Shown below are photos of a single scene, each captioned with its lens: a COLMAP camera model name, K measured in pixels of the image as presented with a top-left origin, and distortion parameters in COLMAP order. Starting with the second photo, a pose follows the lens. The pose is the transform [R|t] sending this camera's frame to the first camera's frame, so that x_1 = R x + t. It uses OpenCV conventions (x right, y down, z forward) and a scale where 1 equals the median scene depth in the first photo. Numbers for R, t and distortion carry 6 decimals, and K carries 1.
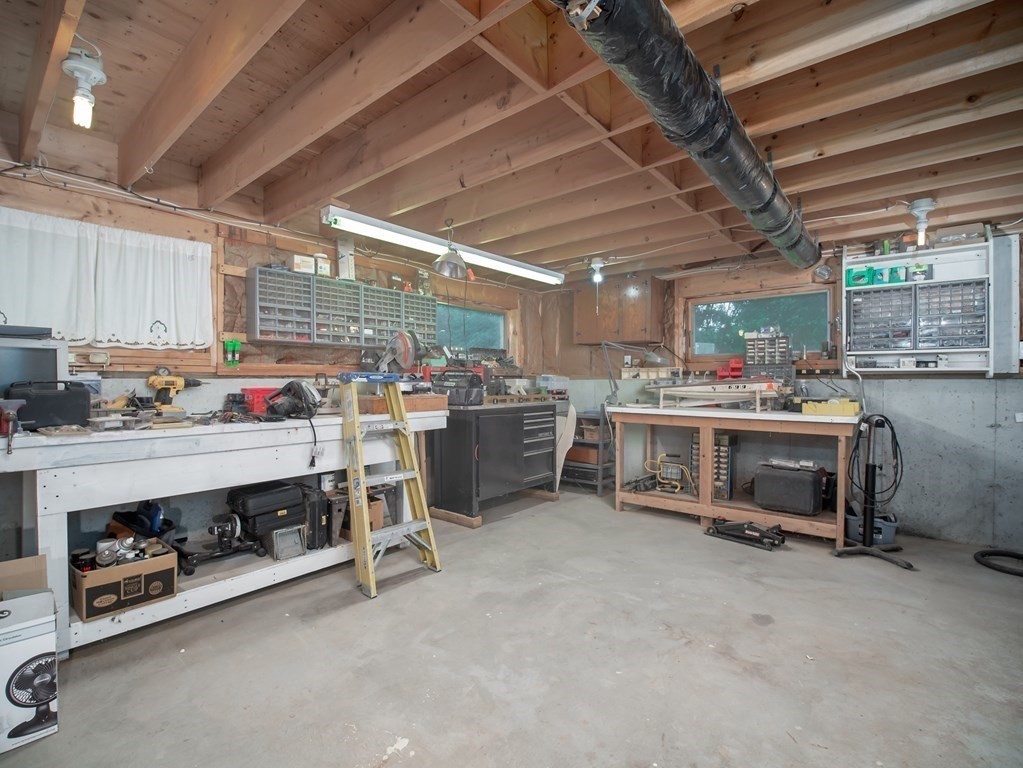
lens RADIAL K [[469.4, 0, 506.8], [0, 469.4, 383.4], [0, 0, 1]] dist [-0.013520, -0.004441]
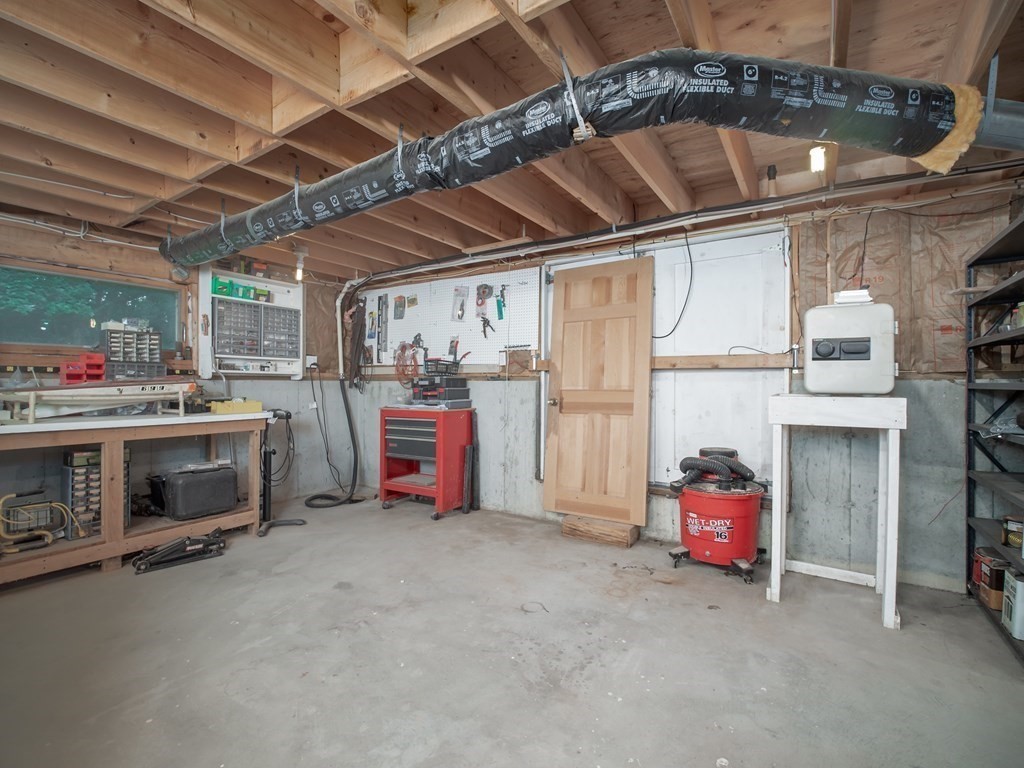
lens RADIAL K [[469.4, 0, 508.7], [0, 469.4, 383.2], [0, 0, 1]] dist [-0.018441, -0.001096]
pose [[-0.116127, -0.001502, 0.993233, -0.450135], [0.000504, 0.999999, 0.001571, -0.002606], [-0.993234, 0.000683, -0.116126, 0.491346]]
